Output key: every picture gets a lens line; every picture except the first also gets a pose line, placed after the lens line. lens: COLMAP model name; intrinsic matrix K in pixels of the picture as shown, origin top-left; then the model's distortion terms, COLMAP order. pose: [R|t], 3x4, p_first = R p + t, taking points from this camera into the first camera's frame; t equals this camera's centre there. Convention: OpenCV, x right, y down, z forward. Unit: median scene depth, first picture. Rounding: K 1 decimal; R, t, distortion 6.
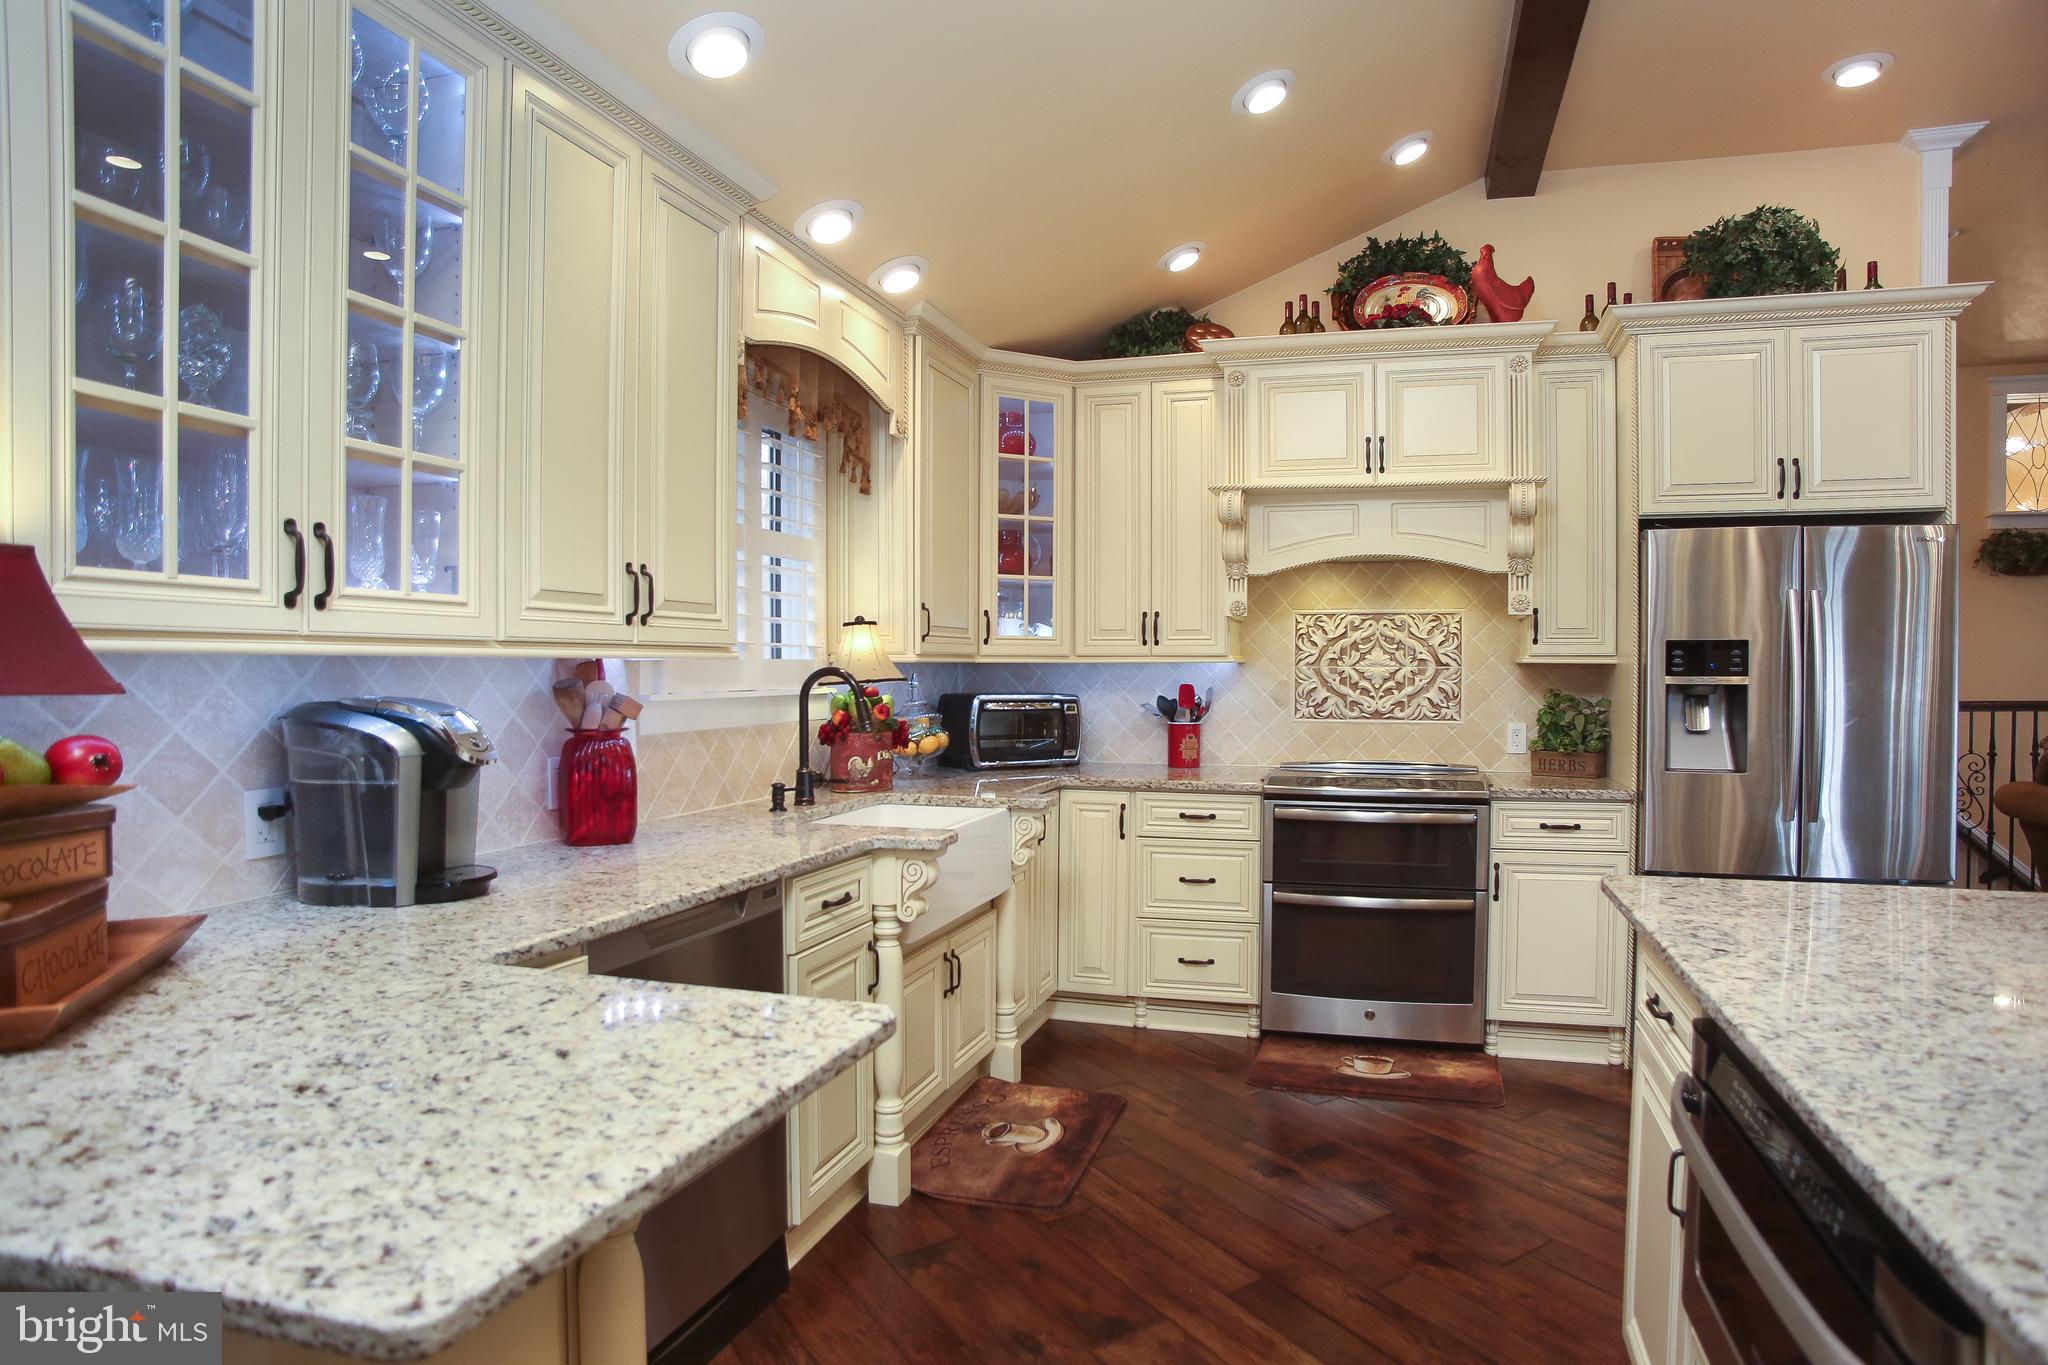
lens RADIAL K [[1140.1, 0, 1060.9], [0, 1140.1, 675.6], [0, 0, 1]] dist [-0.117648, 0.064601]
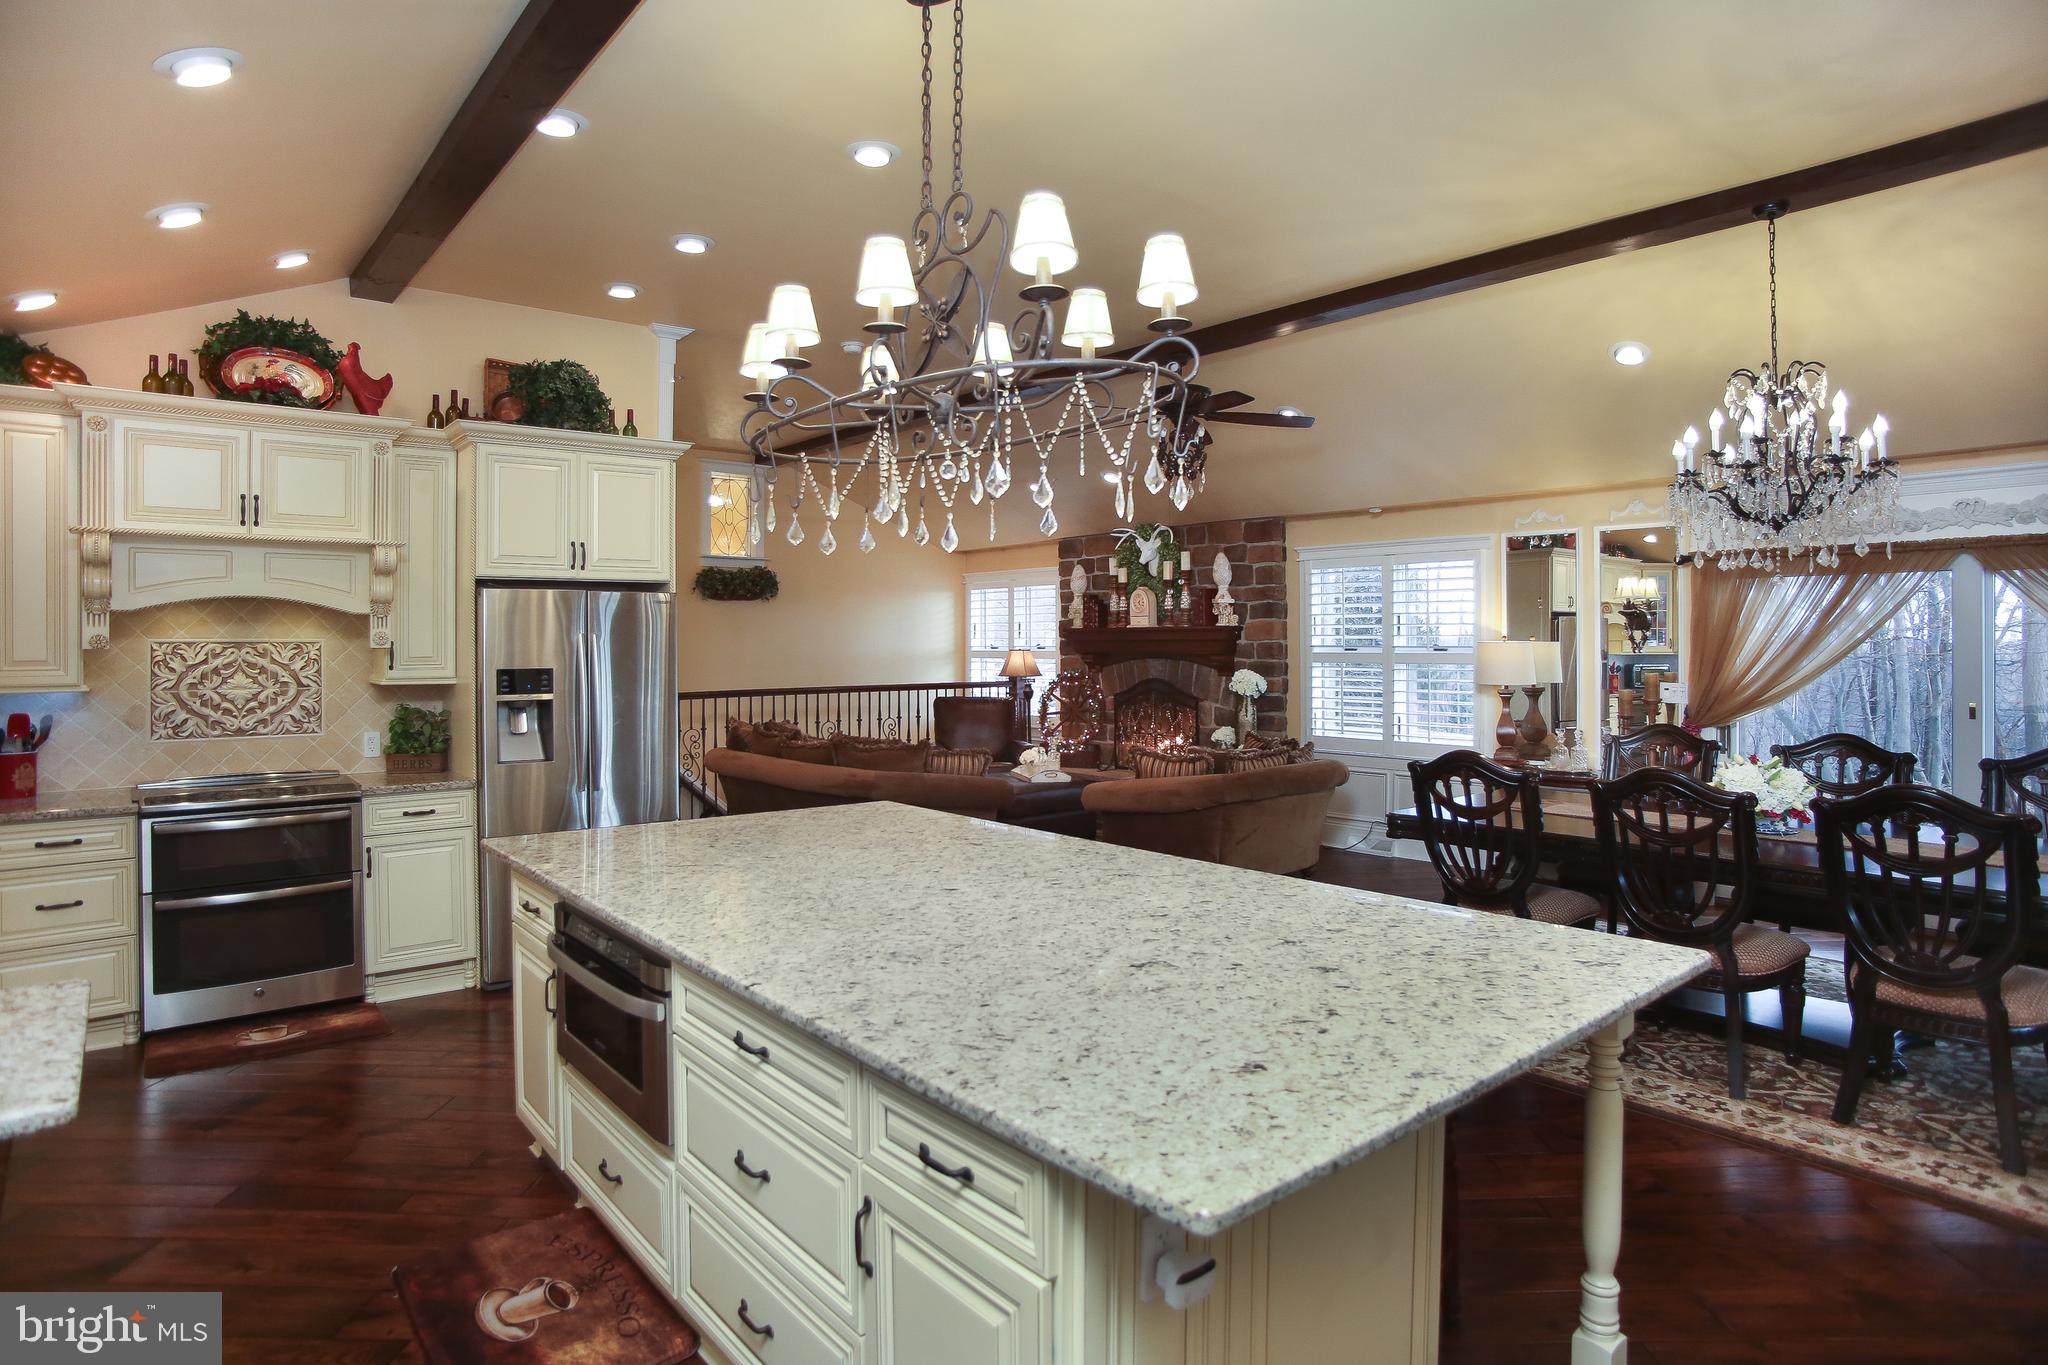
lens RADIAL K [[1140.1, 0, 1060.9], [0, 1140.1, 675.6], [0, 0, 1]] dist [-0.117648, 0.064601]
pose [[0.532430, -0.023660, 0.846143, -0.222744], [0.006473, 0.999694, 0.023881, -0.047033], [-0.846449, -0.007238, 0.532420, -0.296592]]
